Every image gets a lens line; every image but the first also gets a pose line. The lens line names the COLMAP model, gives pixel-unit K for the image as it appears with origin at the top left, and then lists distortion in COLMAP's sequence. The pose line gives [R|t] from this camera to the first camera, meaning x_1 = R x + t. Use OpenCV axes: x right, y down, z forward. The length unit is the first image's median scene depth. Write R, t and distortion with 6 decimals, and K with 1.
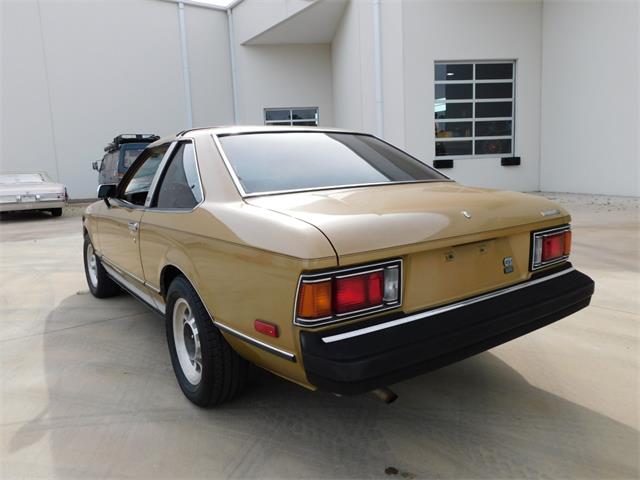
lens RADIAL K [[470.9, 0, 314.3], [0, 470.9, 240.8], [0, 0, 1]] dist [-0.026143, 0.026256]
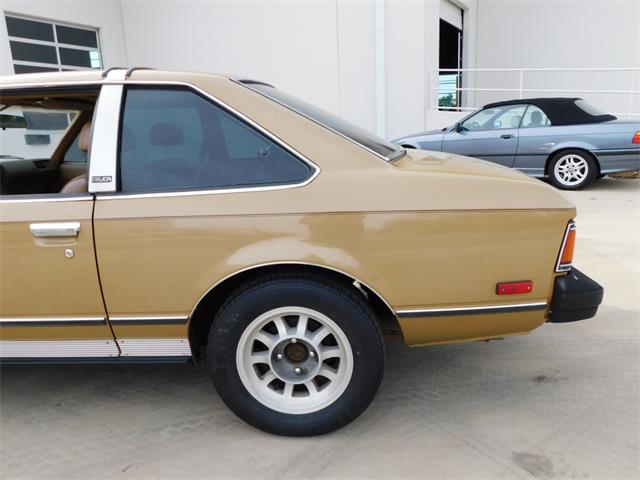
lens RADIAL K [[470.9, 0, 316.6], [0, 470.9, 238.0], [0, 0, 1]] dist [-0.026143, 0.026256]
pose [[0.608887, -0.156178, 0.777731, -0.792785], [0.122045, 0.987198, 0.102692, -0.050407], [-0.783812, 0.032390, 0.620152, 0.503950]]
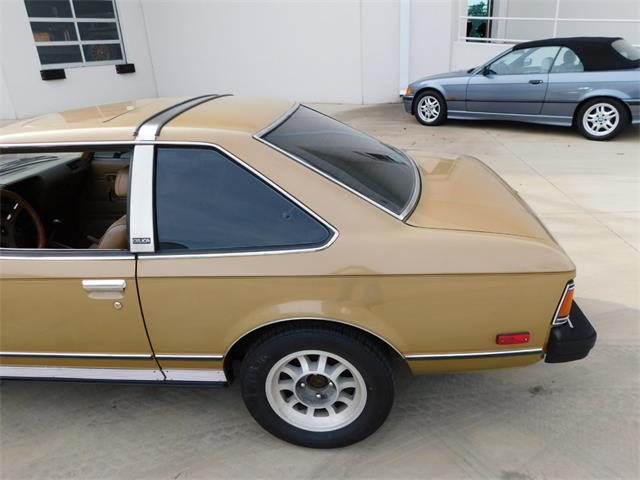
lens RADIAL K [[470.9, 0, 316.0], [0, 470.9, 238.1], [0, 0, 1]] dist [-0.026143, 0.026256]
pose [[0.641929, -0.282987, 0.712633, -0.797378], [0.131709, 0.956284, 0.261100, -0.276599], [-0.755367, -0.073747, 0.651139, 0.461632]]
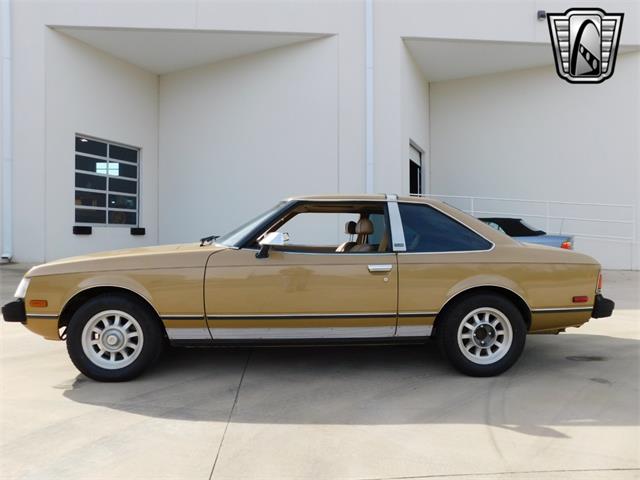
lens RADIAL K [[417.4, 0, 321.5], [0, 417.4, 237.8], [0, 0, 1]] dist [-0.066596, 0.039488]
pose [[0.507851, 0.042223, 0.860409, -1.700537], [0.096451, 0.989731, -0.105498, -0.011624], [-0.856028, 0.136565, 0.498564, 0.741163]]
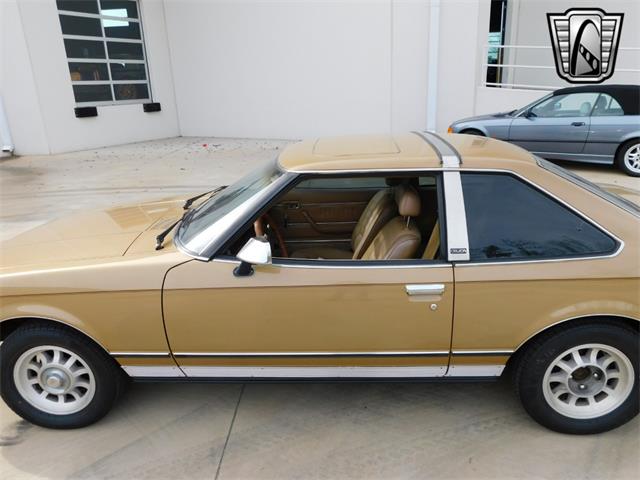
lens RADIAL K [[470.9, 0, 318.0], [0, 470.9, 237.1], [0, 0, 1]] dist [-0.026143, 0.026256]
pose [[0.609130, -0.224526, 0.760624, -1.301189], [0.124008, 0.974255, 0.188278, -0.342828], [-0.783315, -0.020362, 0.621291, 0.834927]]
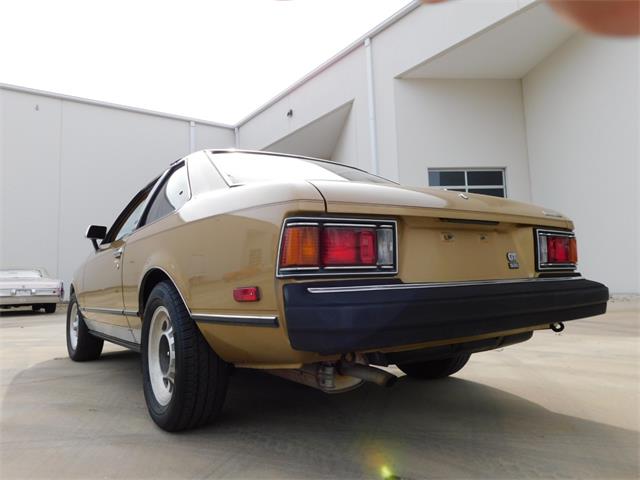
lens RADIAL K [[470.9, 0, 315.5], [0, 470.9, 241.6], [0, 0, 1]] dist [-0.026143, 0.026256]
pose [[0.999968, 0.007811, 0.001598, 0.018848], [-0.007209, 0.971440, -0.237175, 0.212944], [-0.003405, 0.237156, 0.971466, 0.080176]]
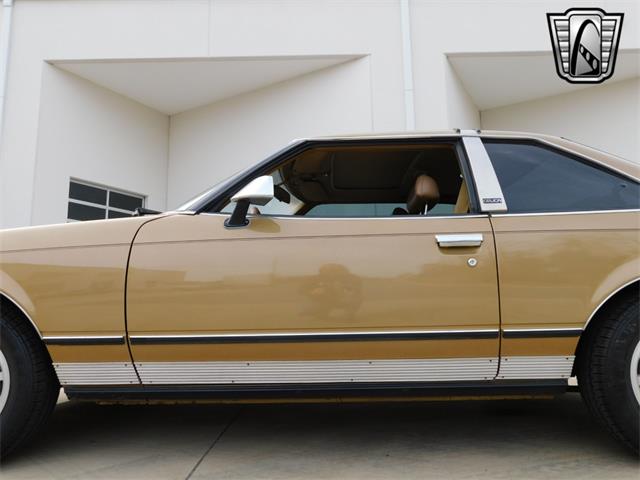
lens RADIAL K [[470.9, 0, 319.8], [0, 470.9, 236.5], [0, 0, 1]] dist [-0.026143, 0.026256]
pose [[0.578871, 0.158626, 0.799841, -1.224759], [0.103957, 0.958535, -0.265335, 0.135018], [-0.808765, 0.236744, 0.538378, 1.018890]]
